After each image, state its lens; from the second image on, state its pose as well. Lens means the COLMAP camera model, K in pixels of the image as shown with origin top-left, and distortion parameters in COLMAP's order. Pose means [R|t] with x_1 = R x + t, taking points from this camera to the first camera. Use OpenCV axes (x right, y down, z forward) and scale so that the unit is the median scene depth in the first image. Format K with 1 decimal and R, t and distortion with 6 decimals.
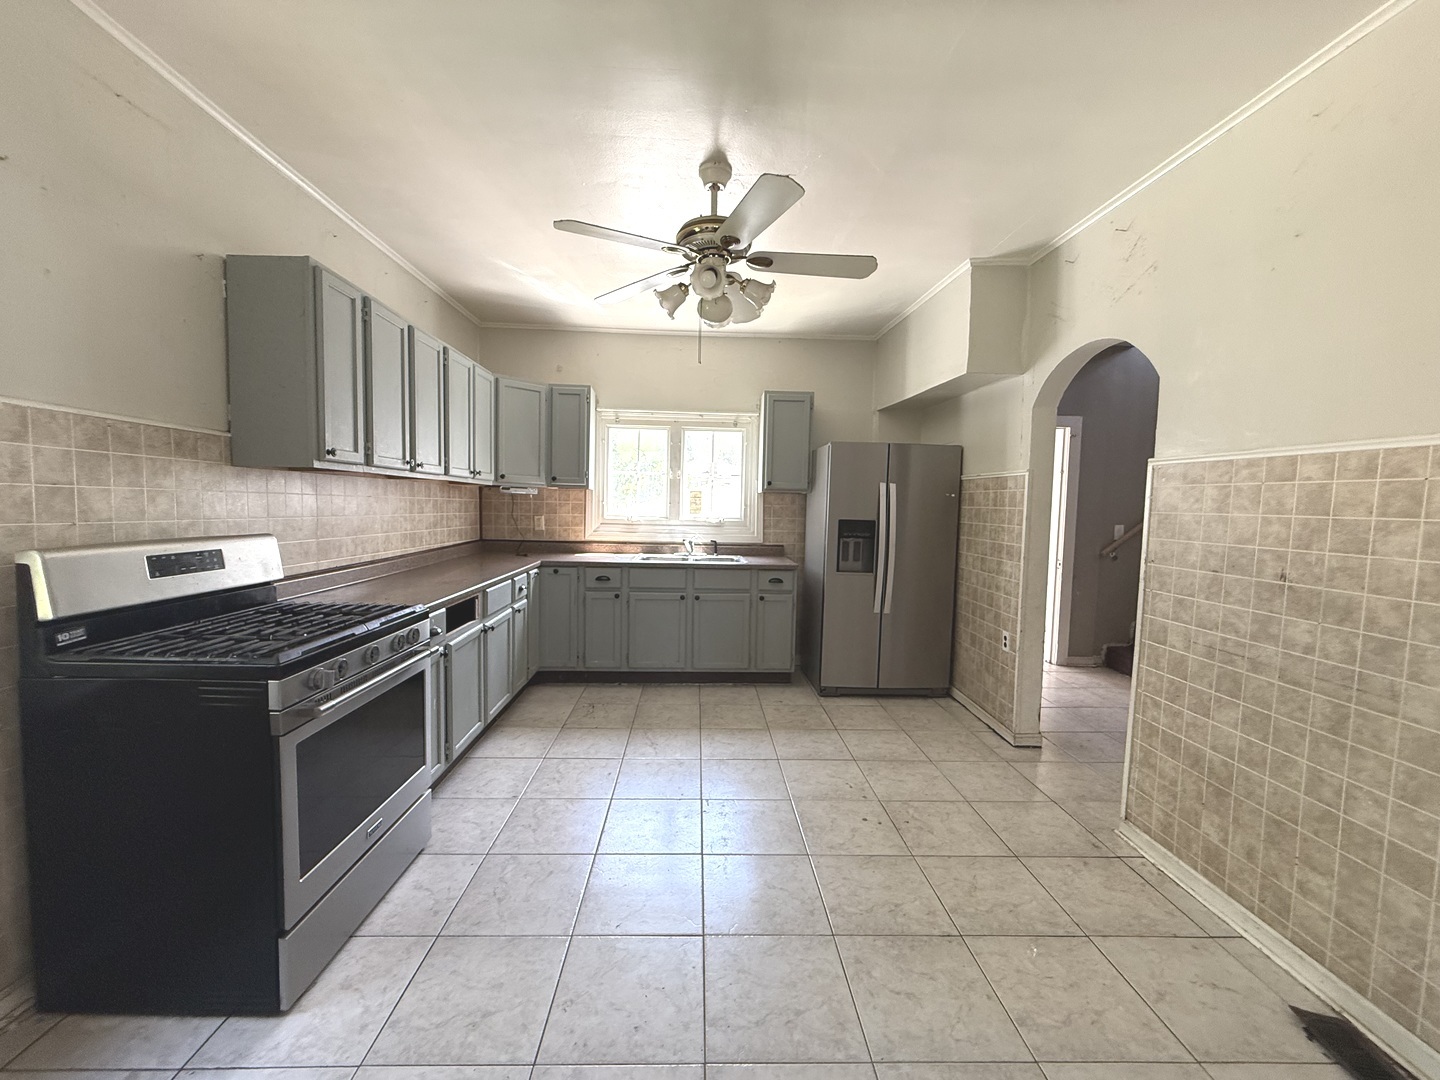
lens RADIAL K [[573.0, 0, 714.8], [0, 573.0, 539.4], [0, 0, 1]] dist [-0.000230, -0.000424]
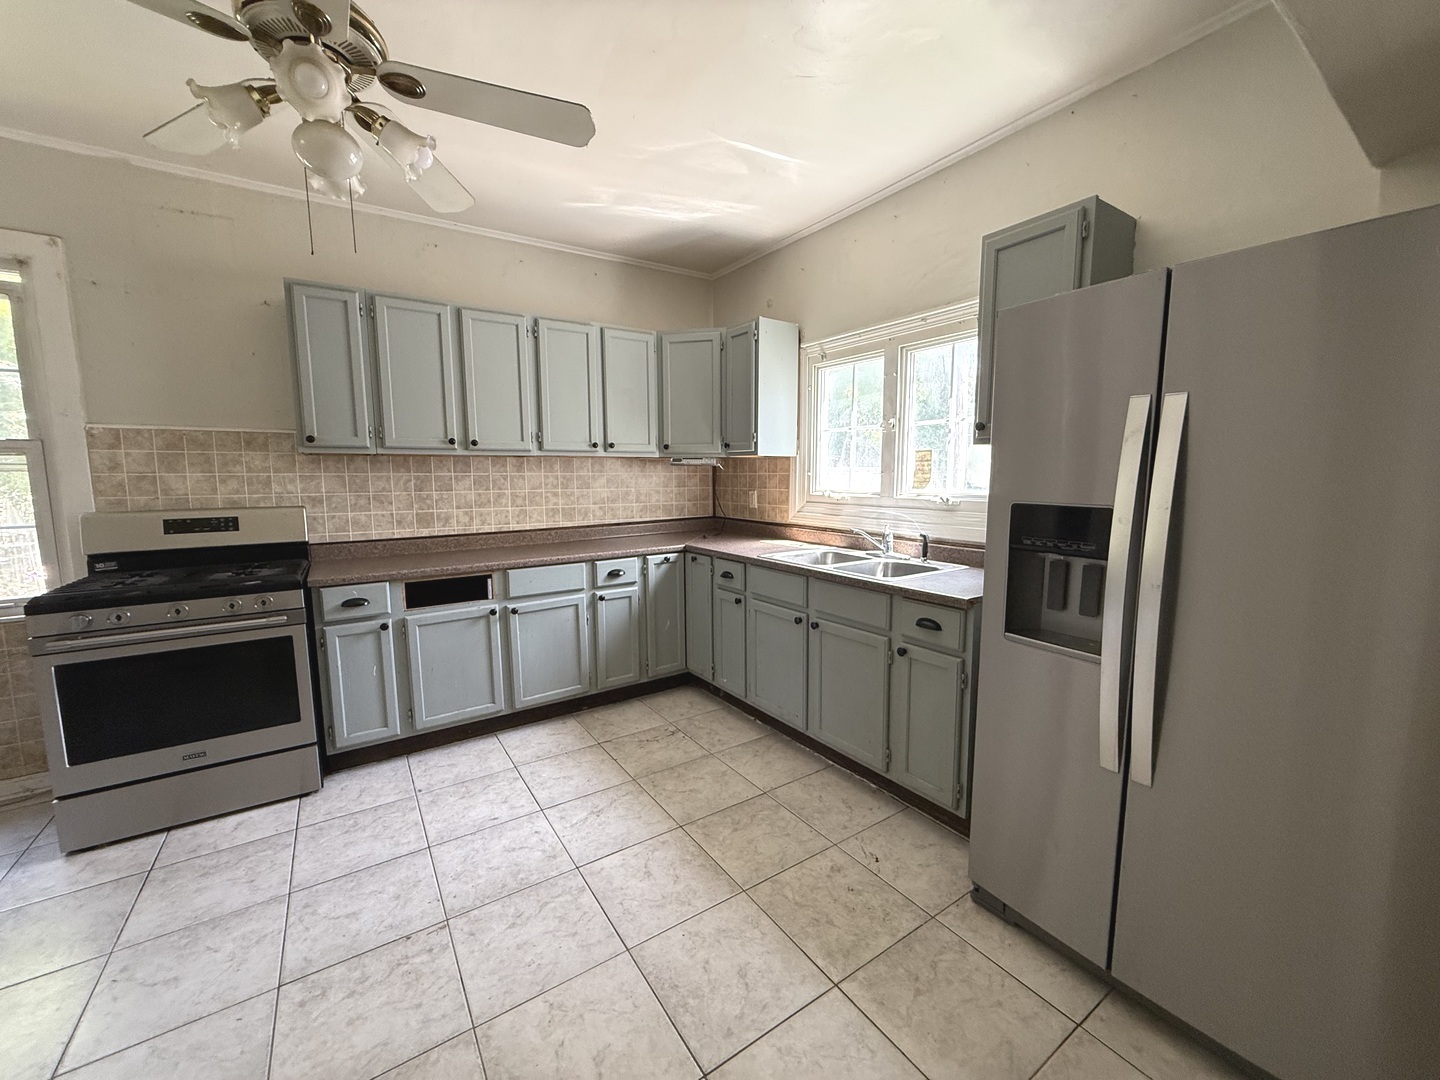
lens RADIAL K [[573.0, 0, 714.8], [0, 573.0, 539.4], [0, 0, 1]] dist [-0.000230, -0.000424]
pose [[0.523509, 0.075255, -0.848690, 0.445226], [-0.033895, 0.997143, 0.067510, -0.029415], [0.851346, -0.006576, 0.524564, 0.605822]]
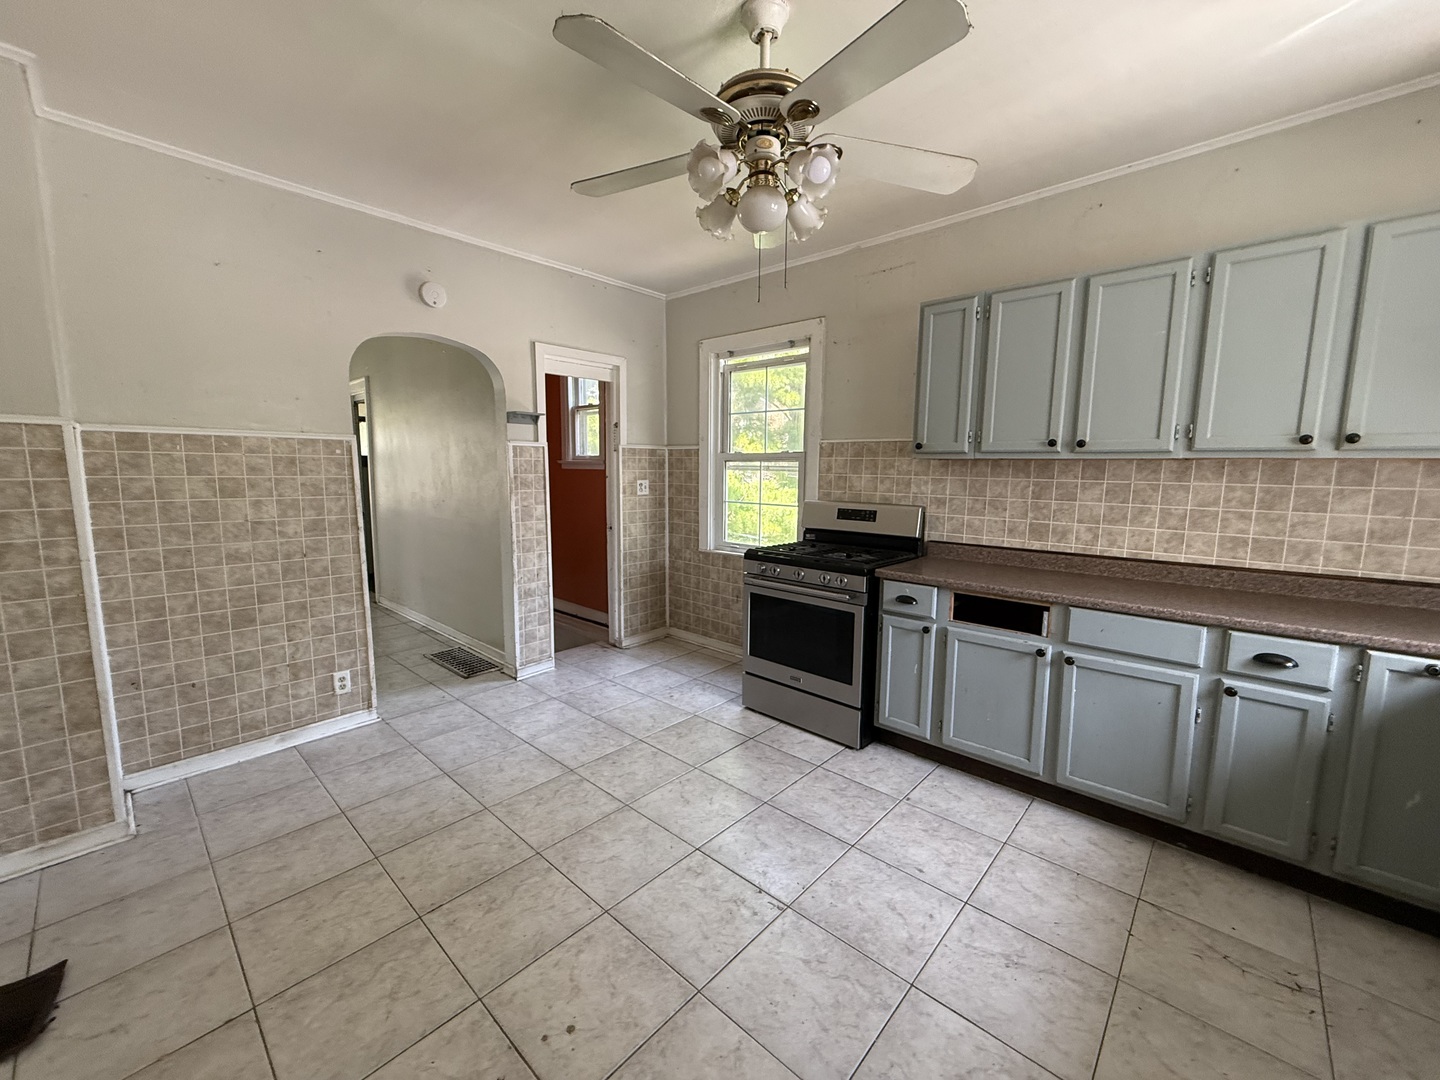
lens RADIAL K [[573.0, 0, 714.8], [0, 573.0, 539.4], [0, 0, 1]] dist [-0.000230, -0.000424]
pose [[-0.700724, 0.061941, -0.710739, 0.338415], [-0.066951, 0.986118, 0.151949, -0.060875], [0.710284, 0.154059, -0.686850, 0.891145]]
